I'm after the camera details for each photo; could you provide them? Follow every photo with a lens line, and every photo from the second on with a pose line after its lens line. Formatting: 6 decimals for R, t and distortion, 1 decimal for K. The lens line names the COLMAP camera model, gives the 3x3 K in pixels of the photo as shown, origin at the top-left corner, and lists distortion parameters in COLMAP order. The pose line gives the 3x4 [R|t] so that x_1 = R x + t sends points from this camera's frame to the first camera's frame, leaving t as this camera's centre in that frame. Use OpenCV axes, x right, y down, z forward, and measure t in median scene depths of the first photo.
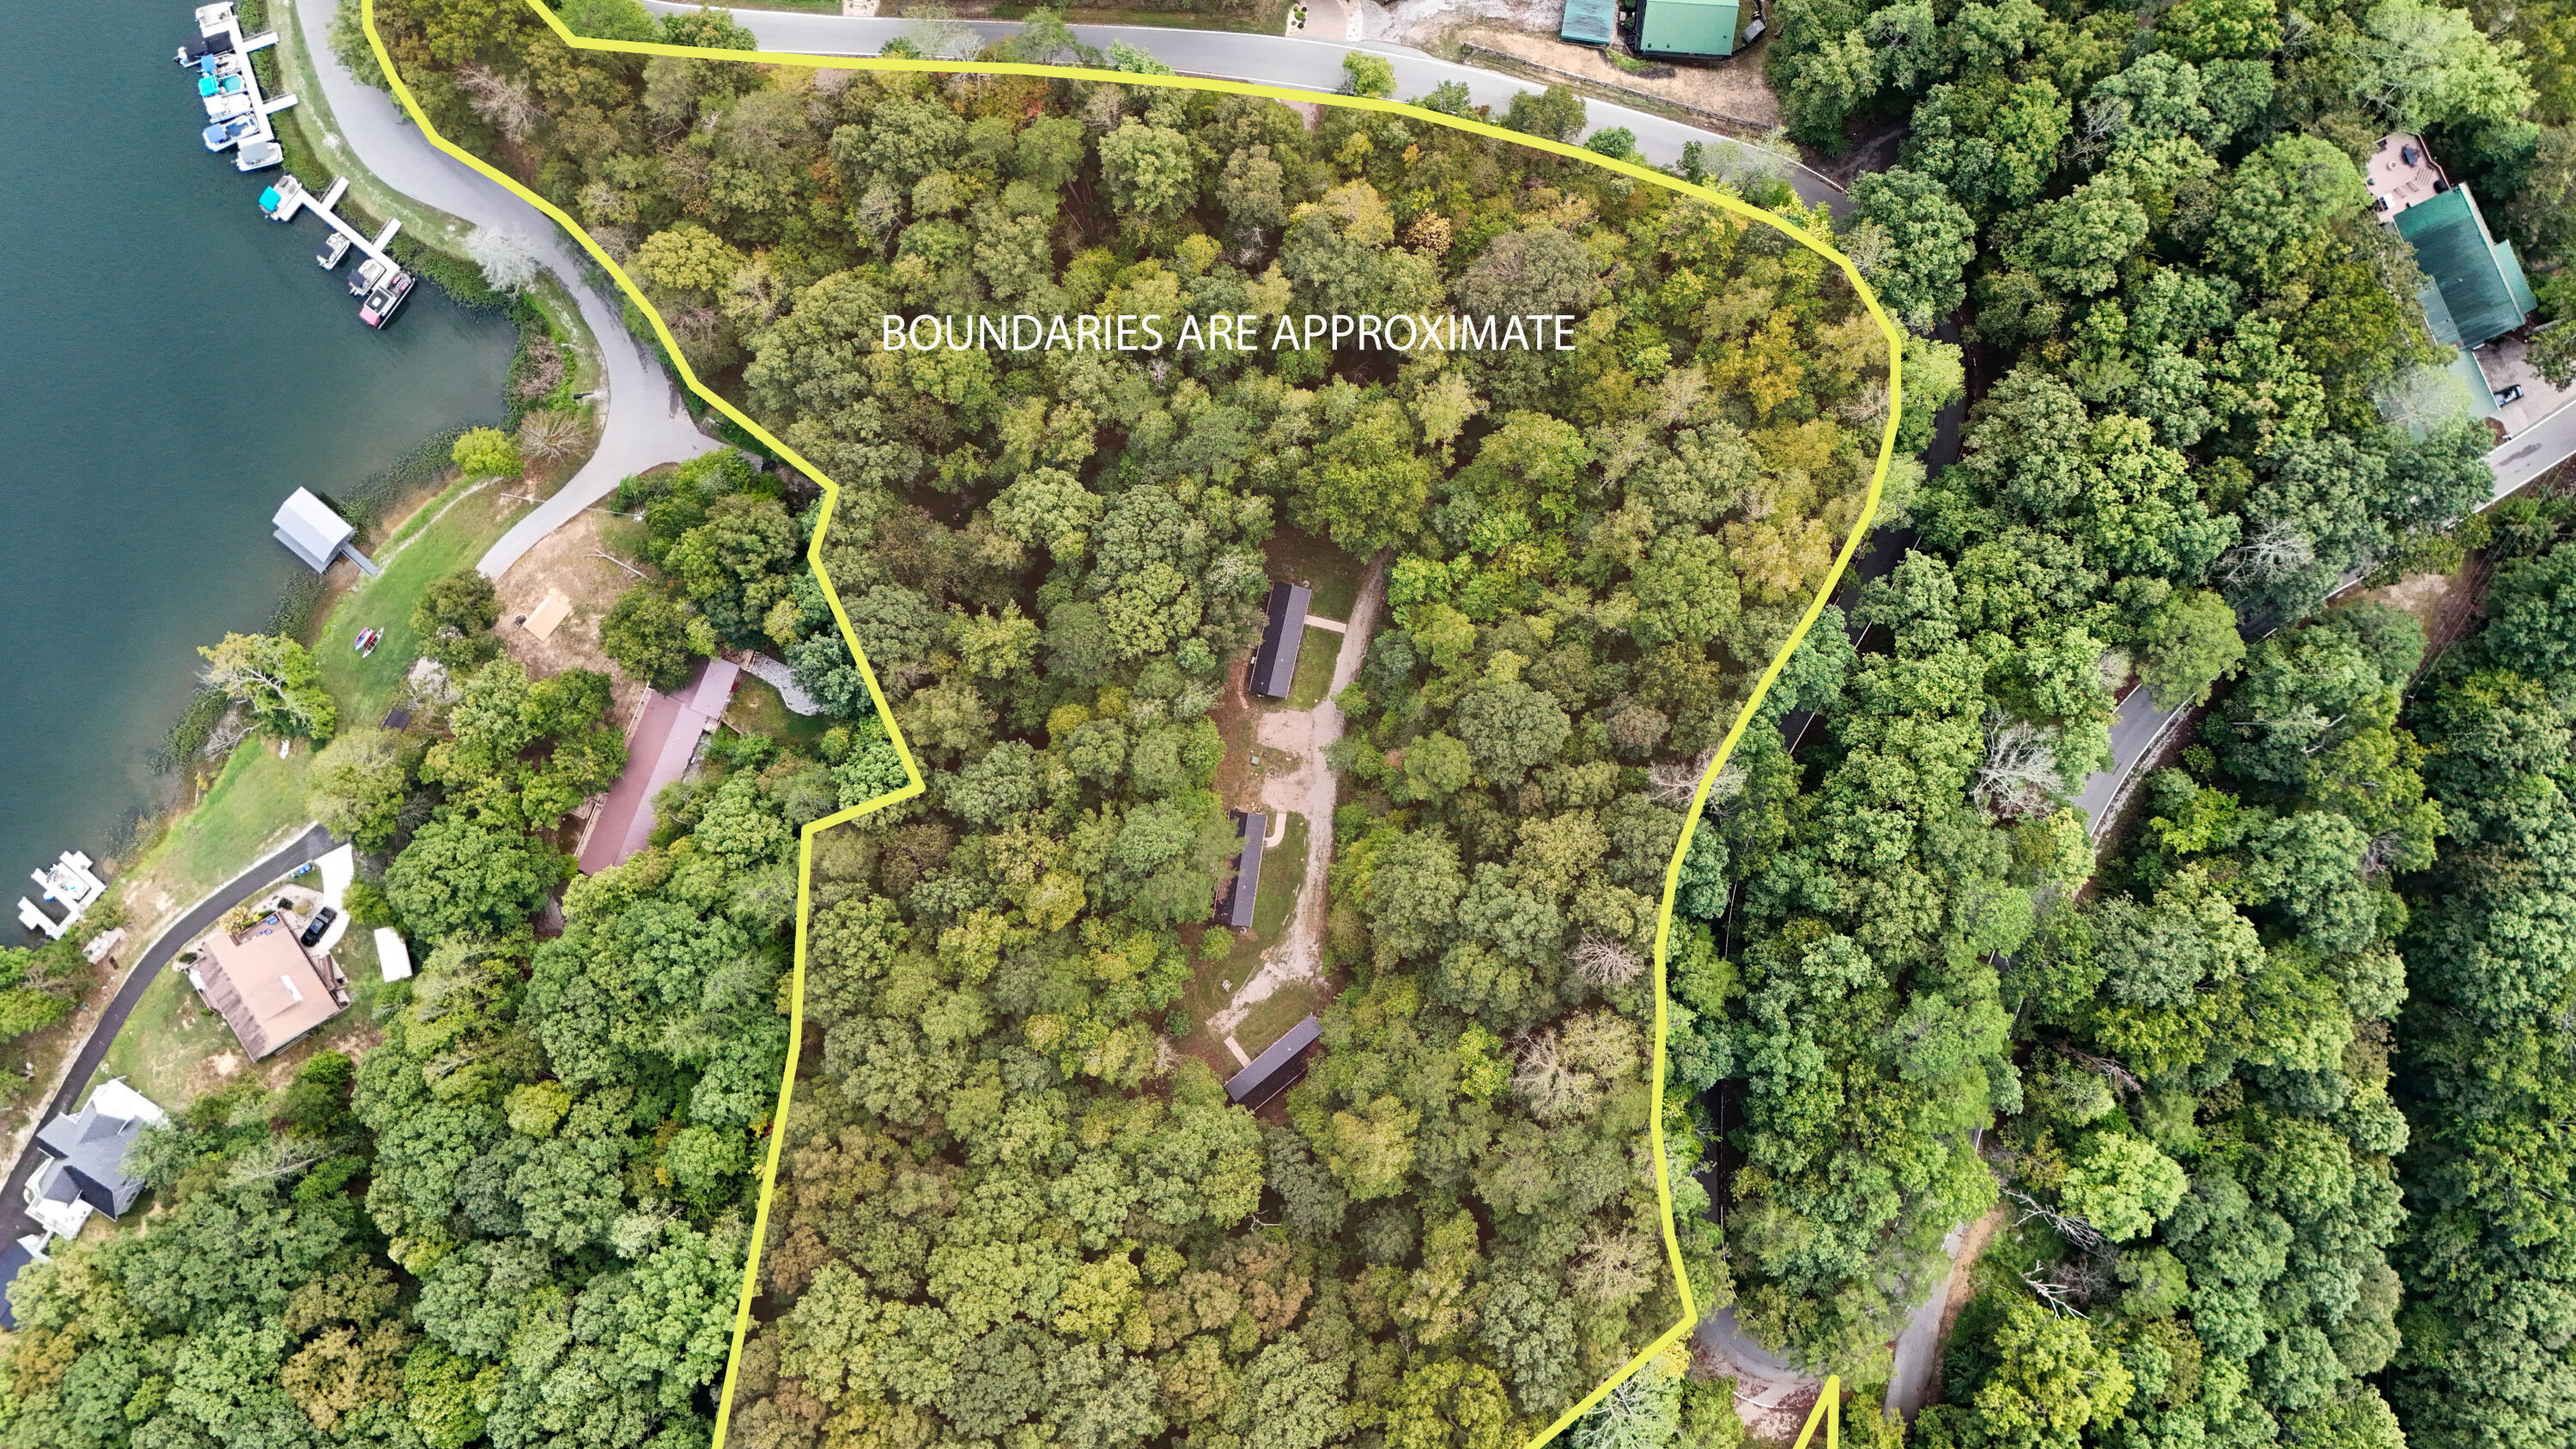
lens RADIAL K [[1976.2, 0, 1234.0], [0, 1976.2, 722.1], [0, 0, 1]] dist [0.057811, -0.002688]
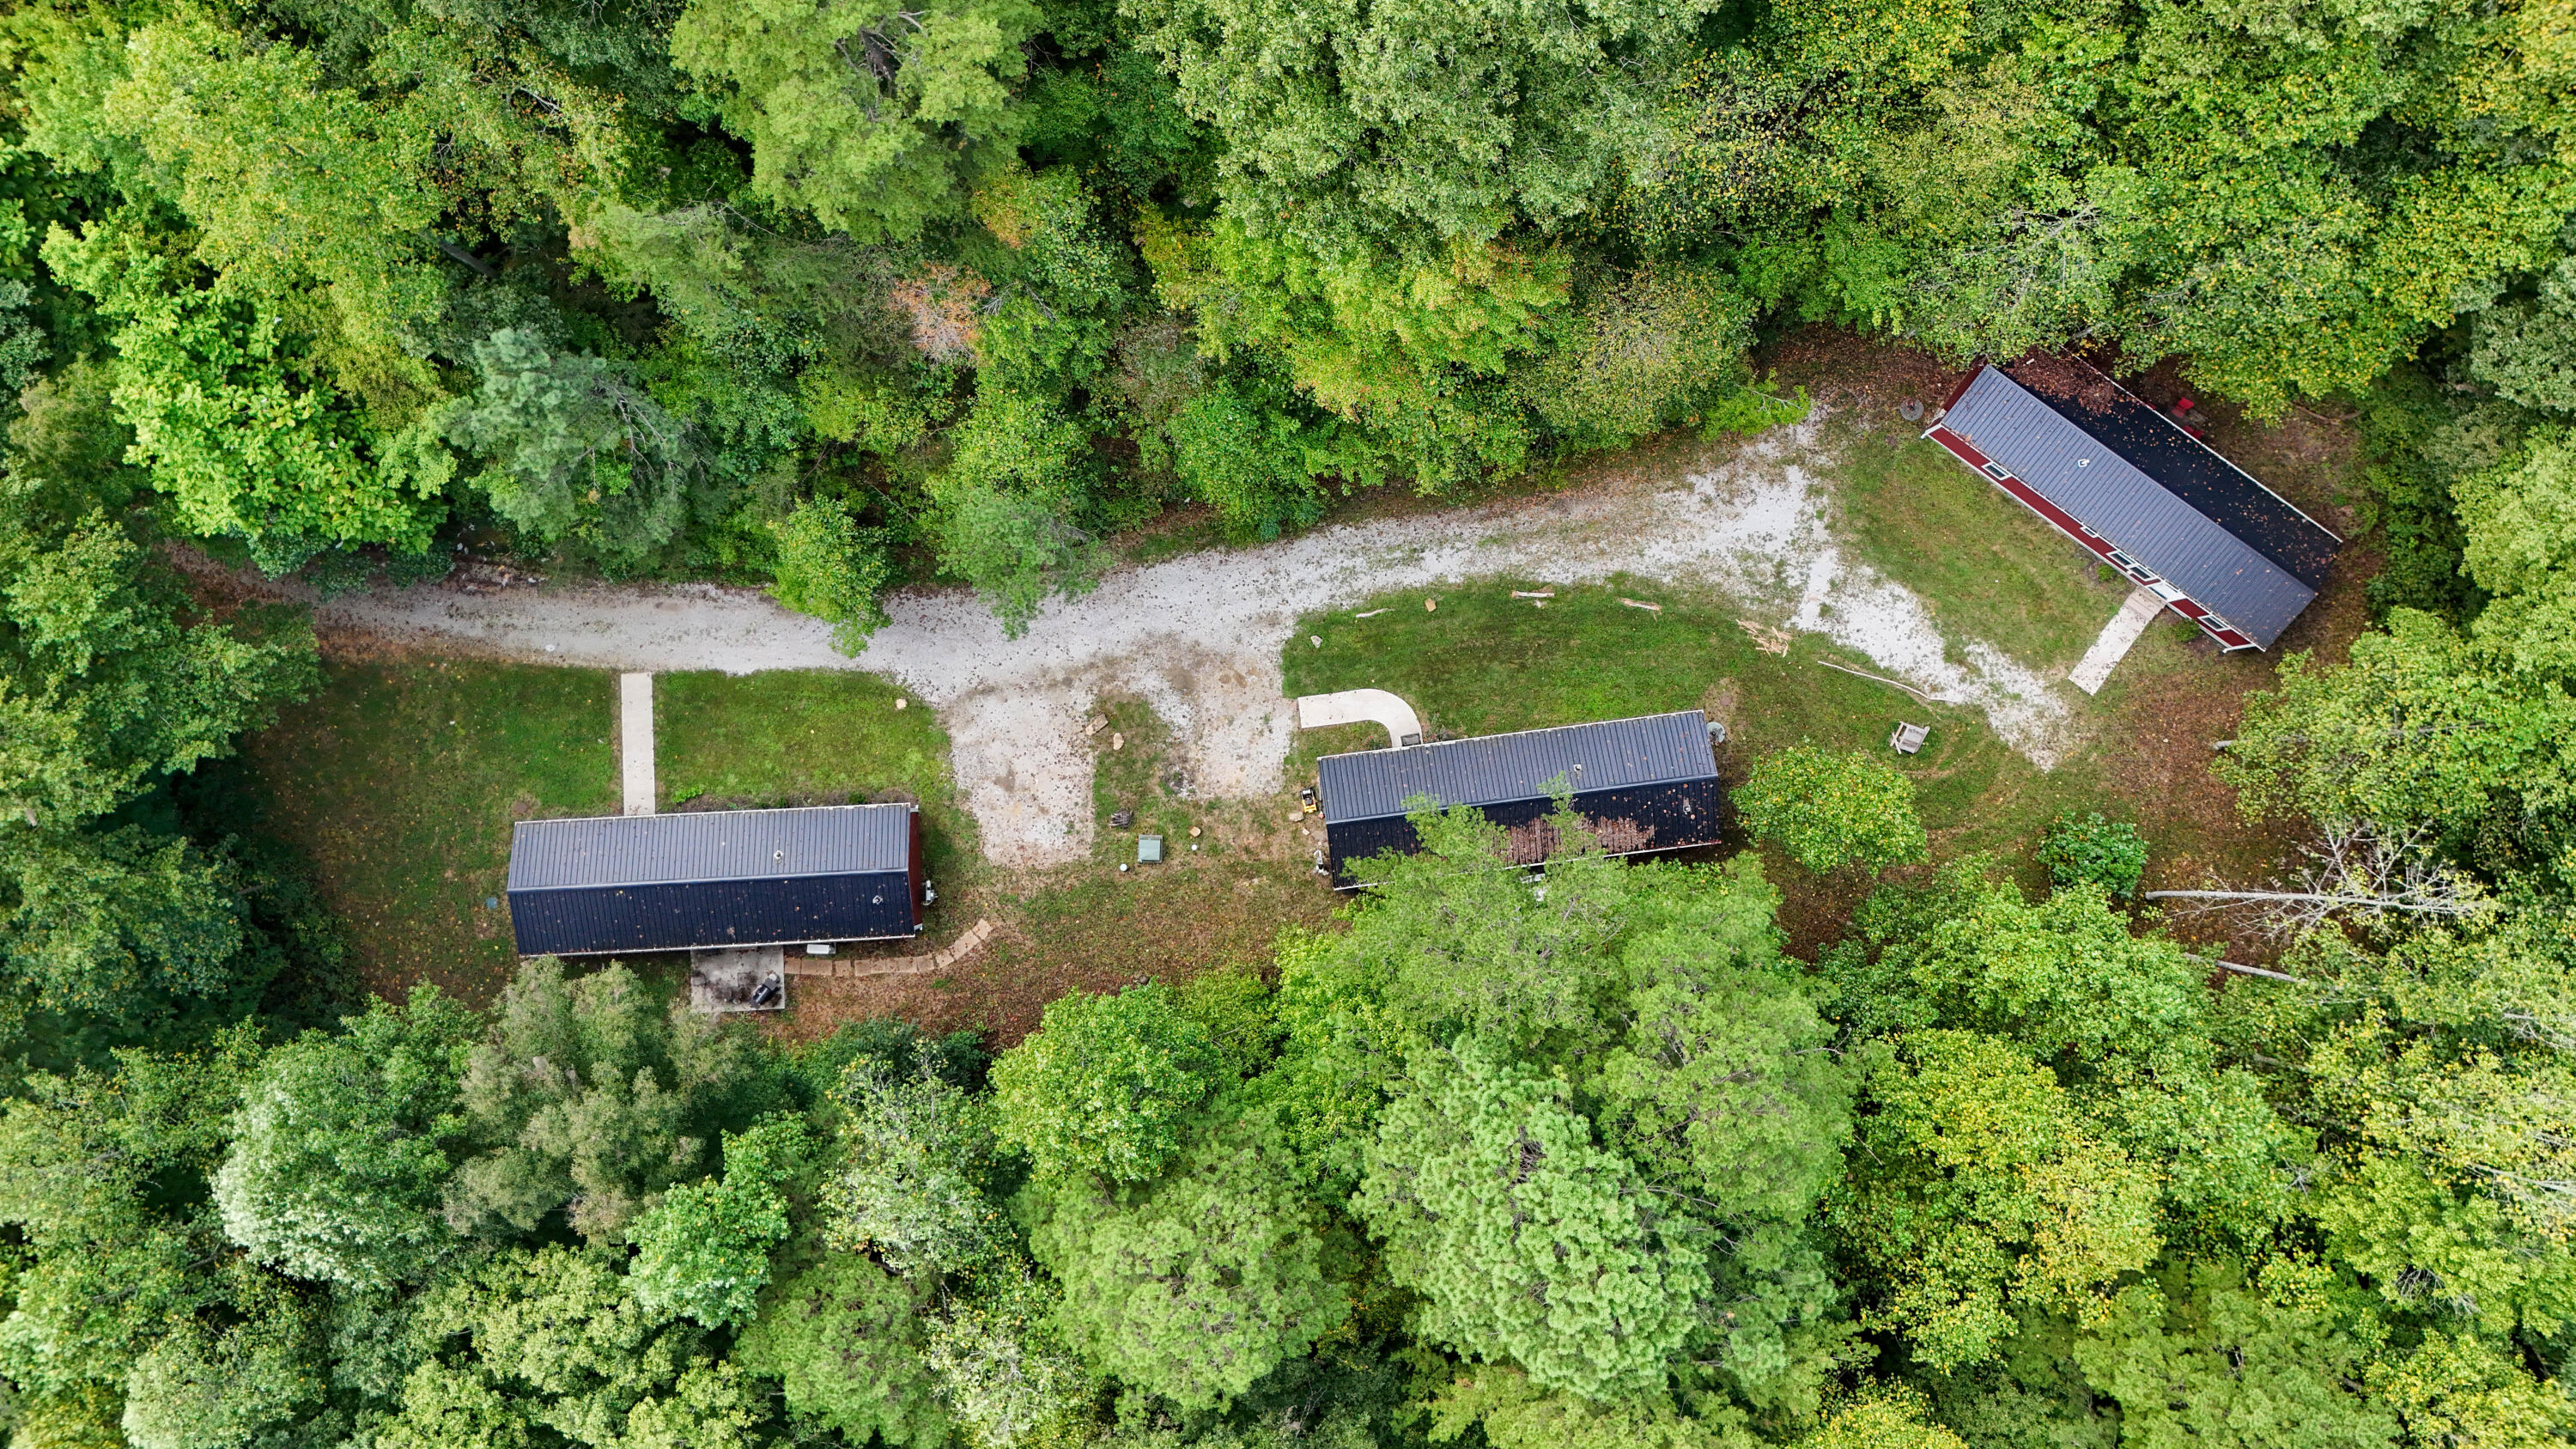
lens RADIAL K [[1976.2, 0, 1234.0], [0, 1976.2, 722.1], [0, 0, 1]] dist [0.057811, -0.002688]
pose [[-0.268408, -0.961144, 0.064488, 0.006405], [0.962787, -0.269857, -0.014756, 0.041108], [0.031585, 0.058128, 0.997809, 0.706996]]
